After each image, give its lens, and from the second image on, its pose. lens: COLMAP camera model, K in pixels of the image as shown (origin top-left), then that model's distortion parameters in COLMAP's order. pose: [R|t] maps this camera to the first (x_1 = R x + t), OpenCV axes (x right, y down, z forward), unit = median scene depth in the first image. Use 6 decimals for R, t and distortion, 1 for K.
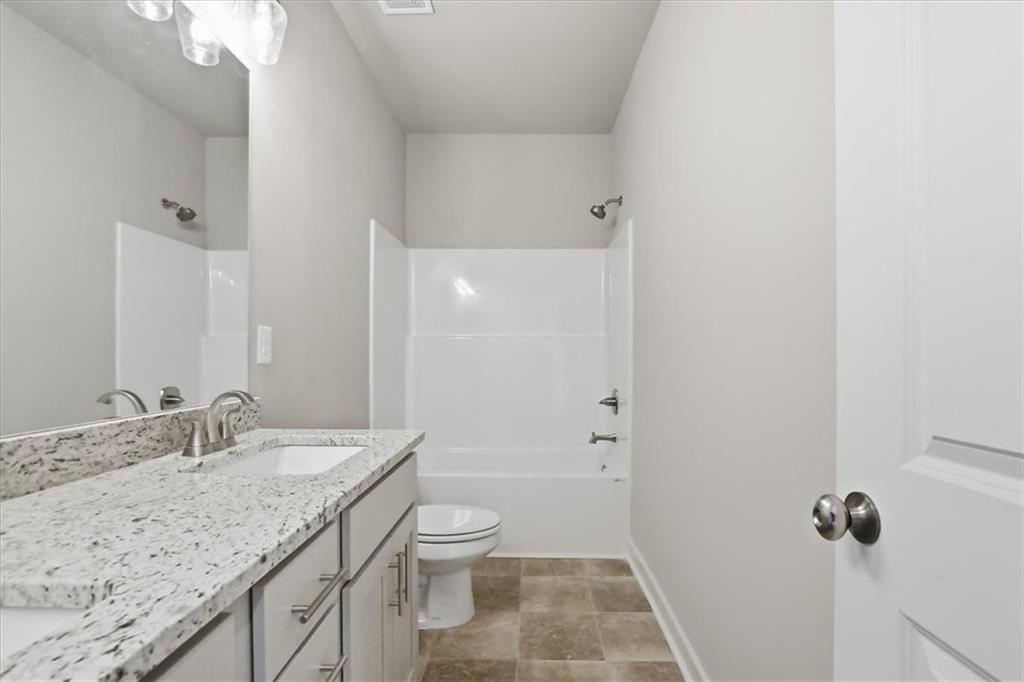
lens RADIAL K [[487.7, 0, 535.7], [0, 487.7, 352.2], [0, 0, 1]] dist [-0.027243, 0.006351]
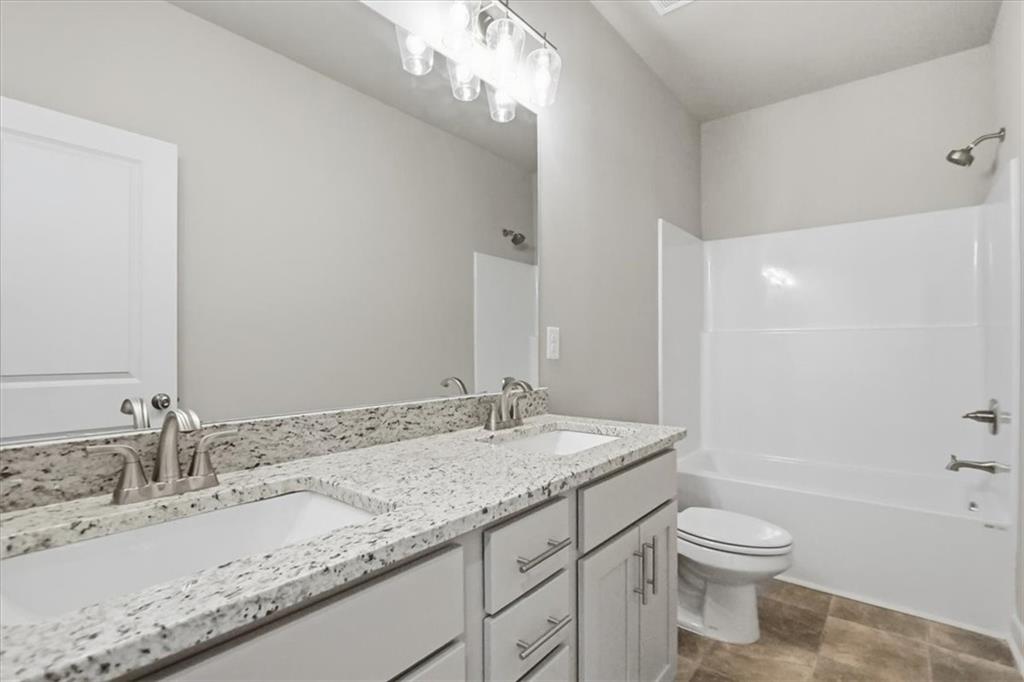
lens RADIAL K [[487.7, 0, 510.2], [0, 487.7, 349.8], [0, 0, 1]] dist [-0.027243, 0.006351]
pose [[0.775935, -0.002411, -0.630809, 0.112978], [0.003410, 0.999994, 0.000372, 0.000208], [0.630804, -0.002440, 0.775938, 0.014934]]
